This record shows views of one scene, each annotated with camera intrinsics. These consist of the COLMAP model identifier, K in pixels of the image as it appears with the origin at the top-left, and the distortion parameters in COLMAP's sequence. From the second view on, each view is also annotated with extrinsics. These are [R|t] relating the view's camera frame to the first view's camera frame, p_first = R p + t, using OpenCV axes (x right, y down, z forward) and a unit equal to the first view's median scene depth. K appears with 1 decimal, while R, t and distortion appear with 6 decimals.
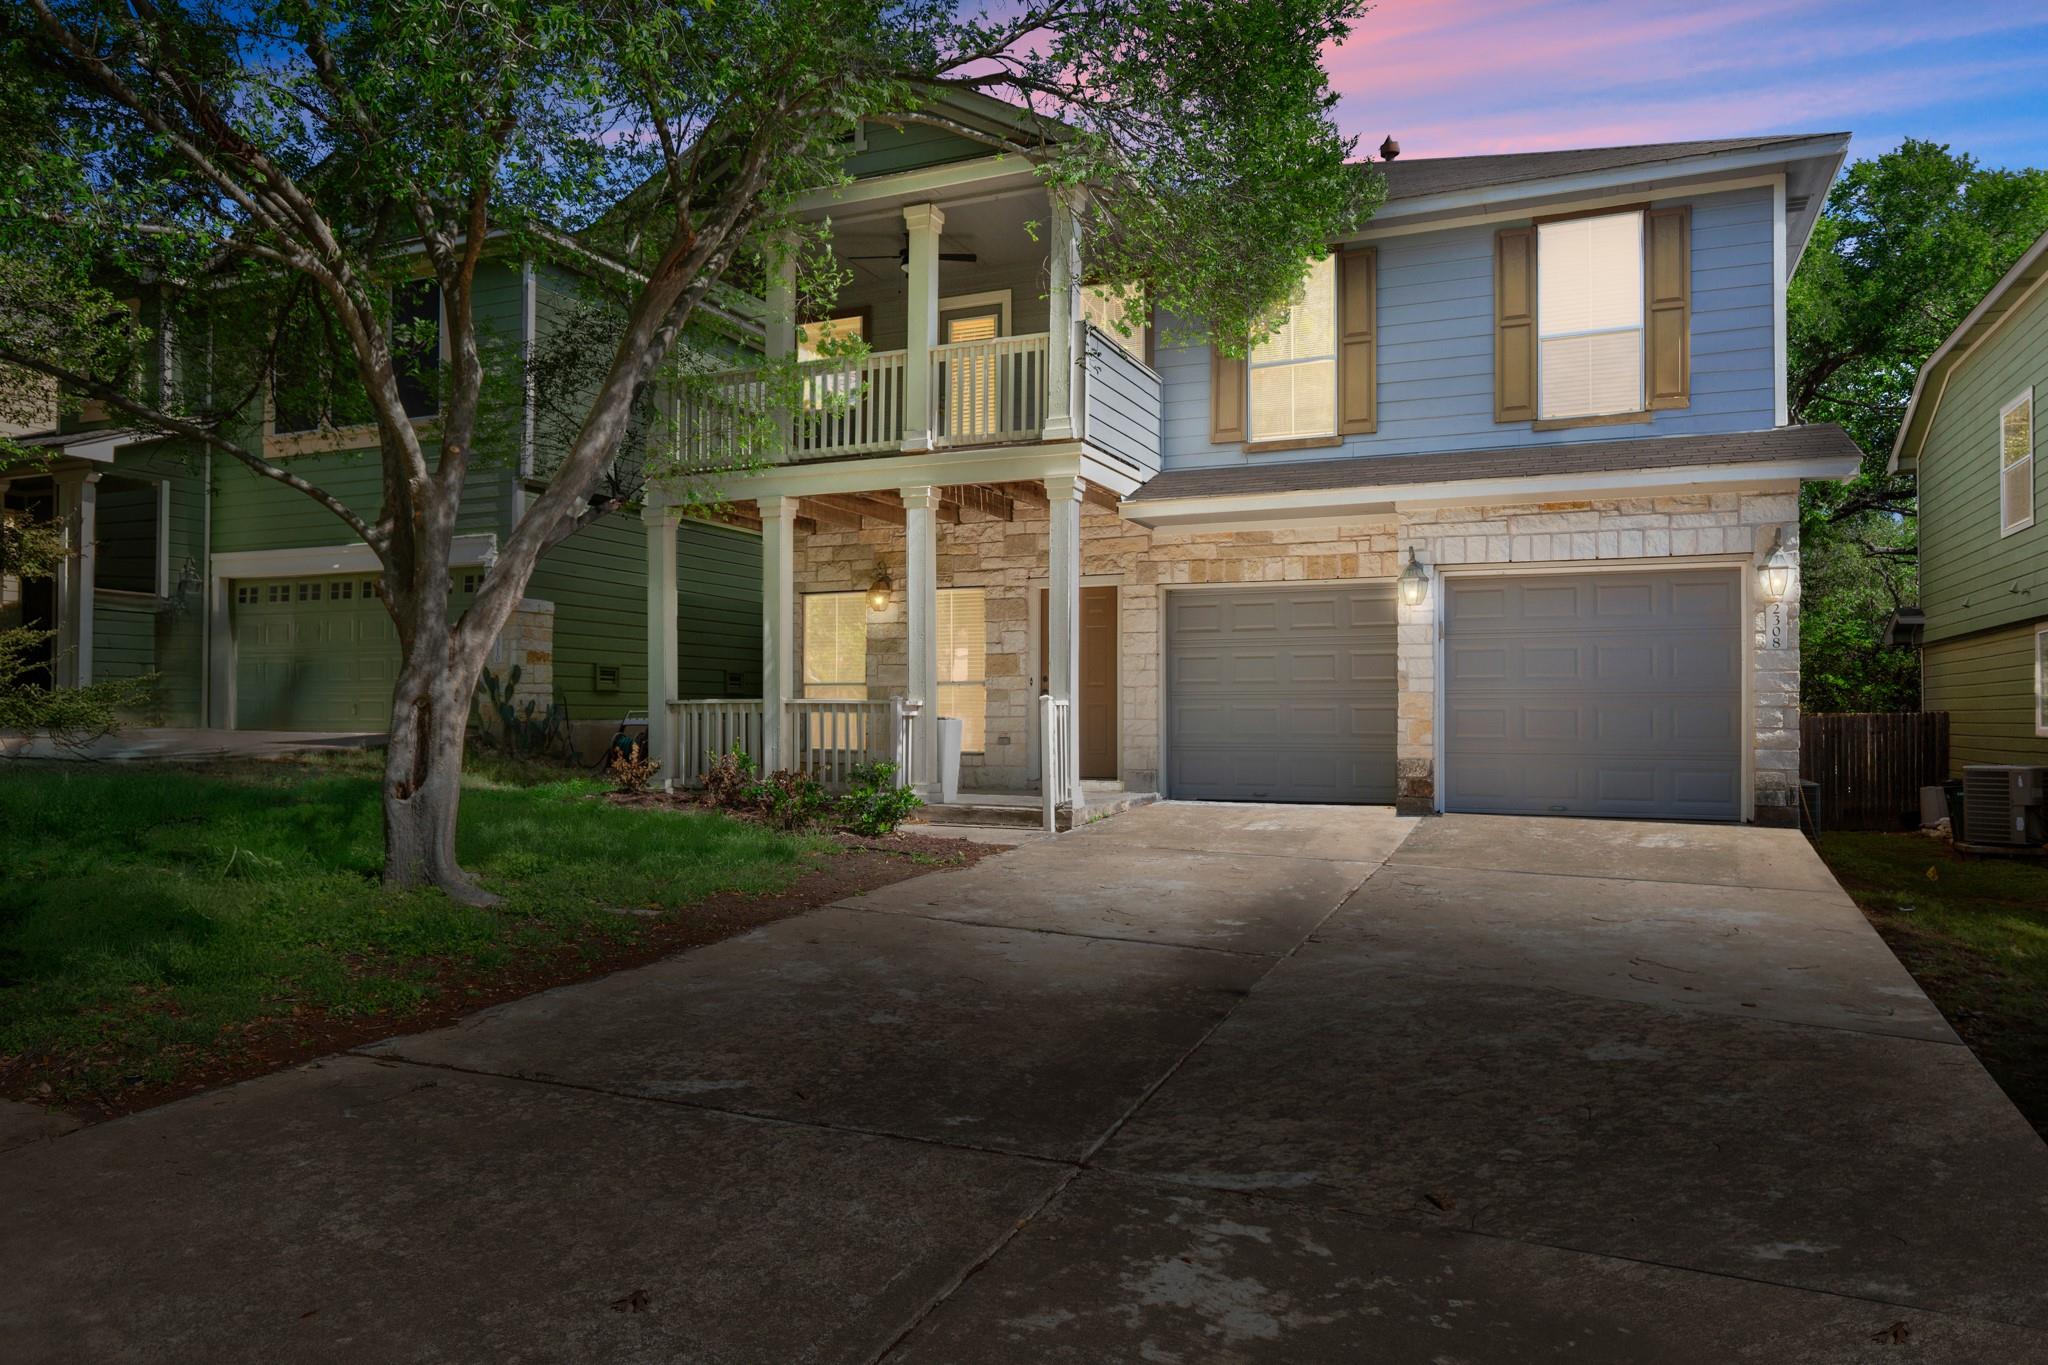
lens RADIAL K [[1341.9, 0, 1034.4], [0, 1341.9, 681.7], [0, 0, 1]] dist [-0.001351, 0.003524]
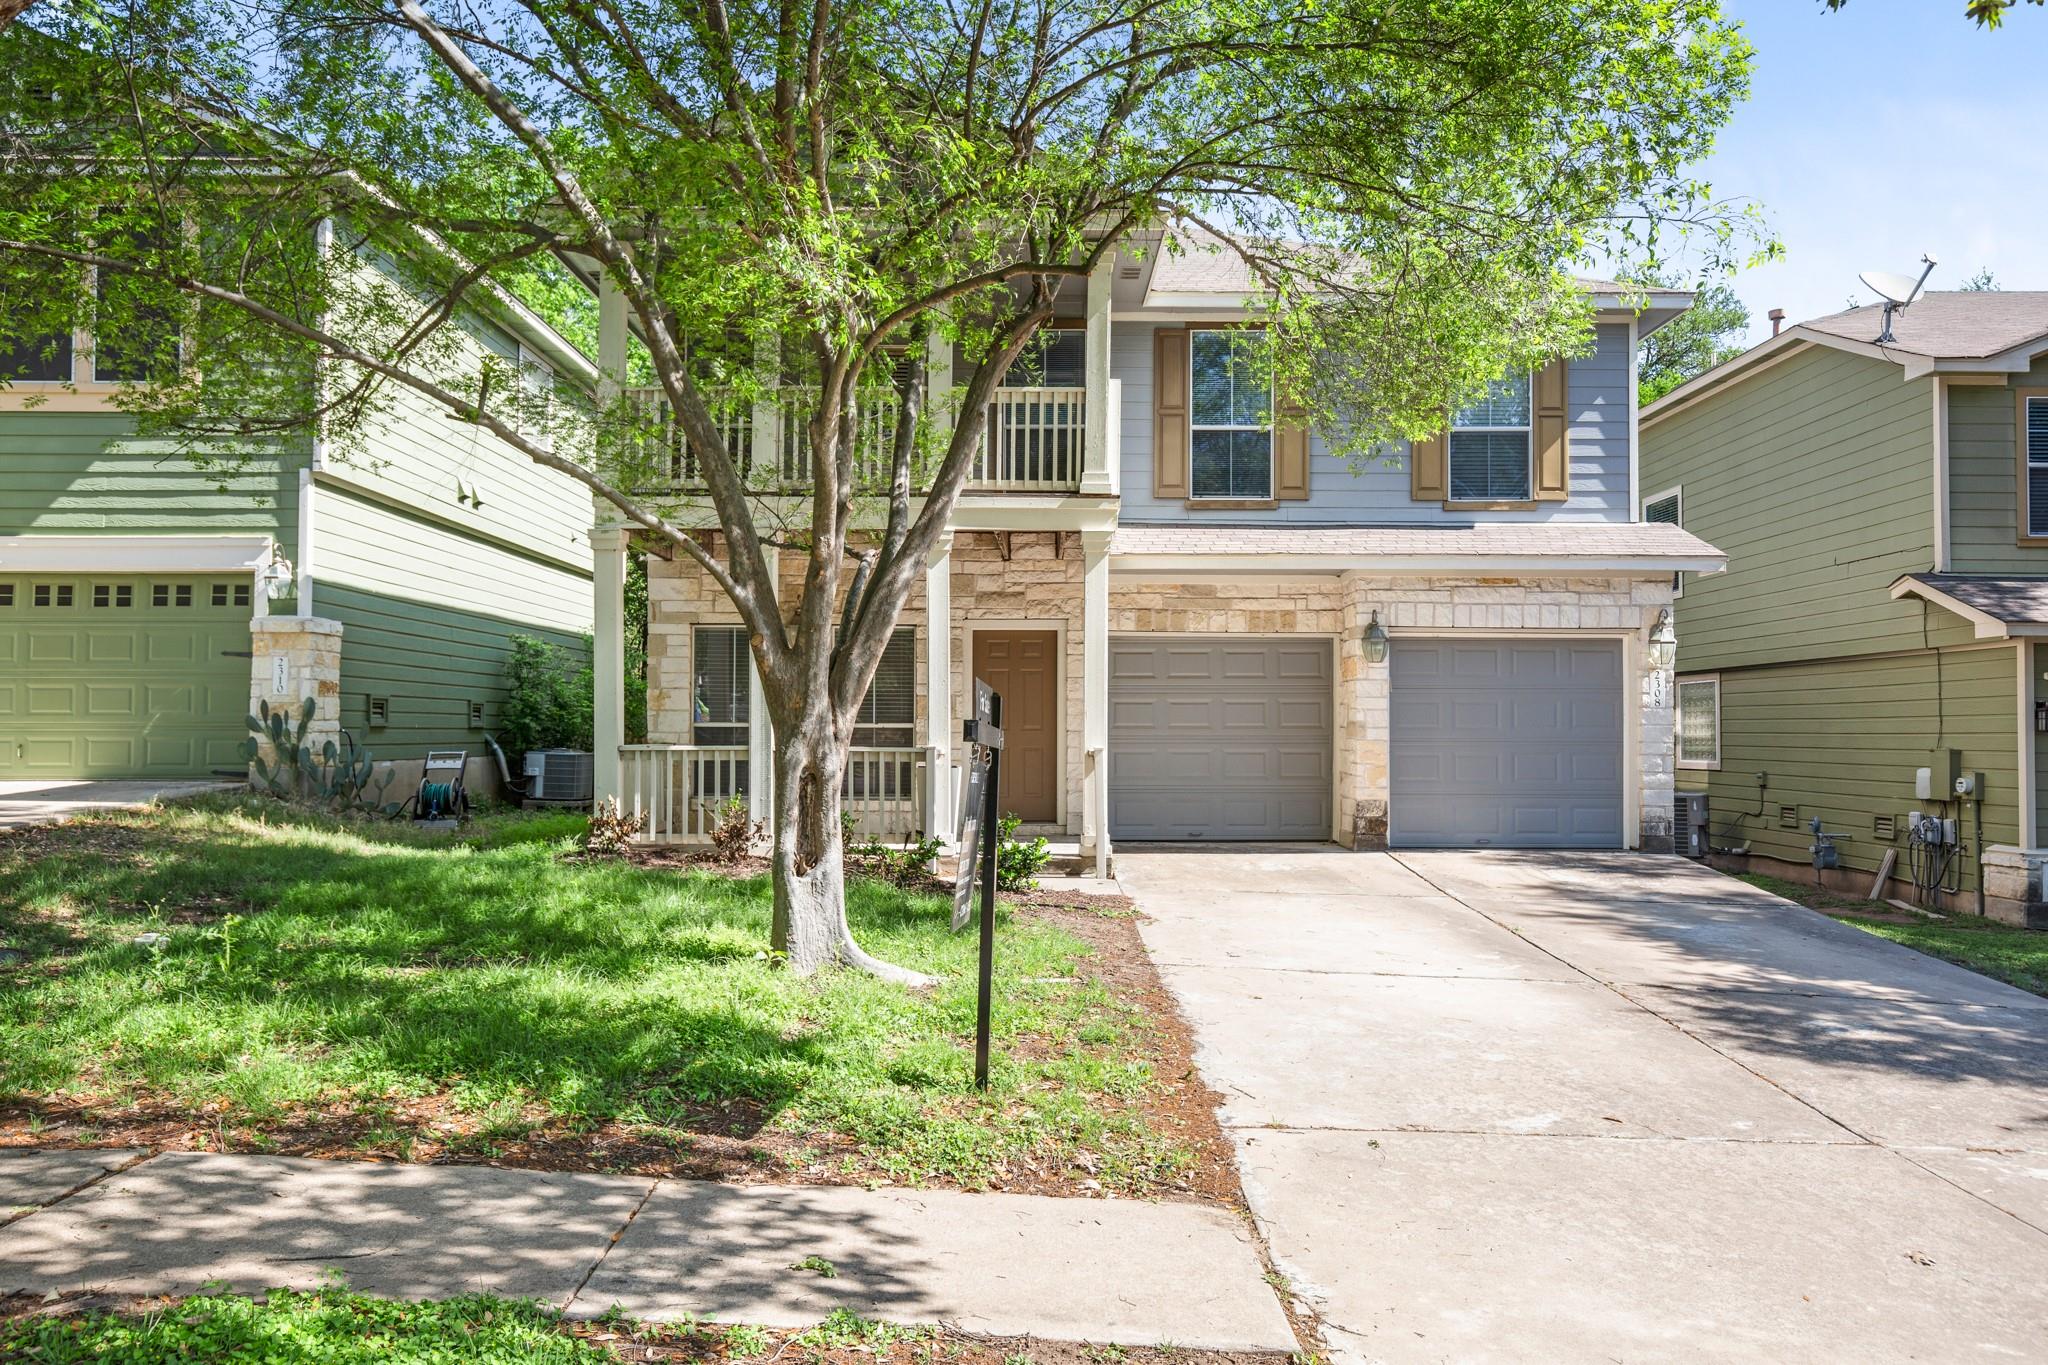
lens RADIAL K [[1460.6, 0, 1021.5], [0, 1460.6, 690.4], [0, 0, 1]] dist [0.010519, 0.001613]
pose [[0.919227, 0.012298, 0.393537, -0.957840], [-0.012104, 0.999922, -0.002974, -0.054938], [-0.393543, -0.002030, 0.919304, -0.002592]]
